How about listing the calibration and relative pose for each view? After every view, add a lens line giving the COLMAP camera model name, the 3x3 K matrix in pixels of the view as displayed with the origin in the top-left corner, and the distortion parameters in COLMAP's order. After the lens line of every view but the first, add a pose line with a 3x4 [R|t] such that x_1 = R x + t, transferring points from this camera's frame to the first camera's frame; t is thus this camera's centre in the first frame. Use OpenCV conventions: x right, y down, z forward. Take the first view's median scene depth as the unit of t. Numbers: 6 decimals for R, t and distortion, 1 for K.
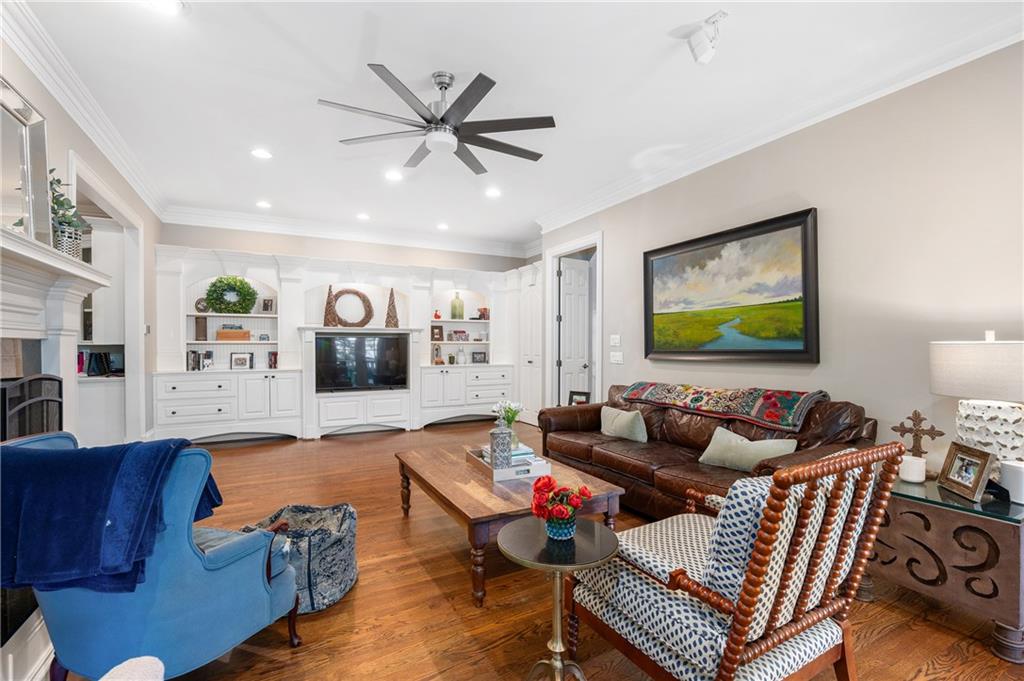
lens RADIAL K [[465.2, 0, 537.6], [0, 465.2, 349.2], [0, 0, 1]] dist [-0.003997, 0.000805]
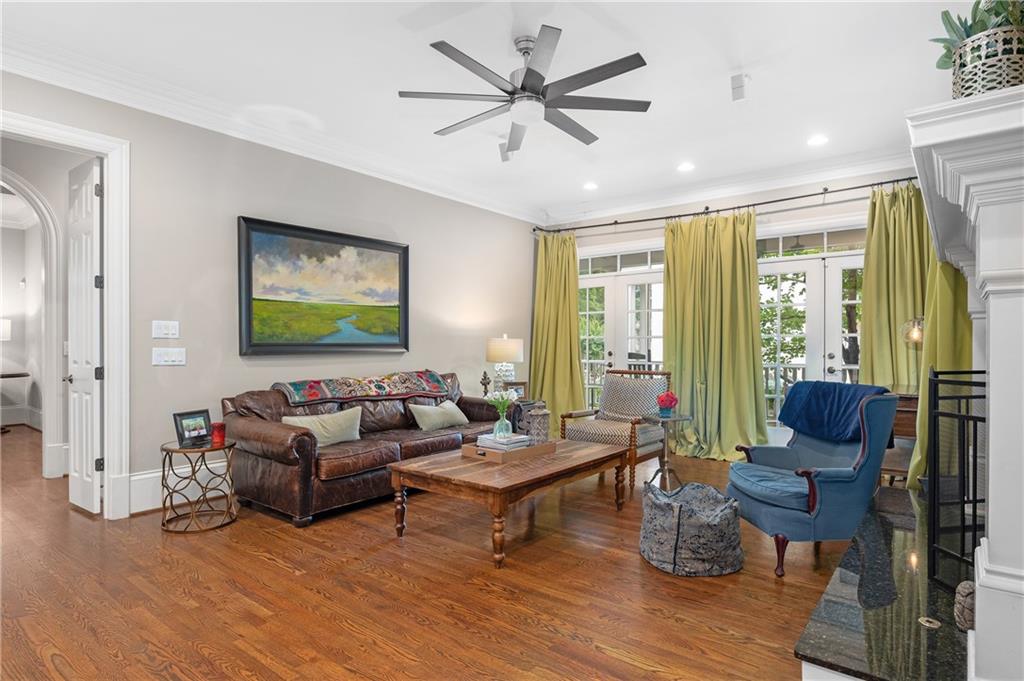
lens RADIAL K [[583.6, 0, 519.4], [0, 583.6, 345.9], [0, 0, 1]] dist [0.004600, 0.001119]
pose [[-0.386216, -0.003975, 0.922400, -0.763726], [0.004449, 0.999971, 0.006172, 0.000777], [-0.922398, 0.006488, -0.386187, 0.865377]]
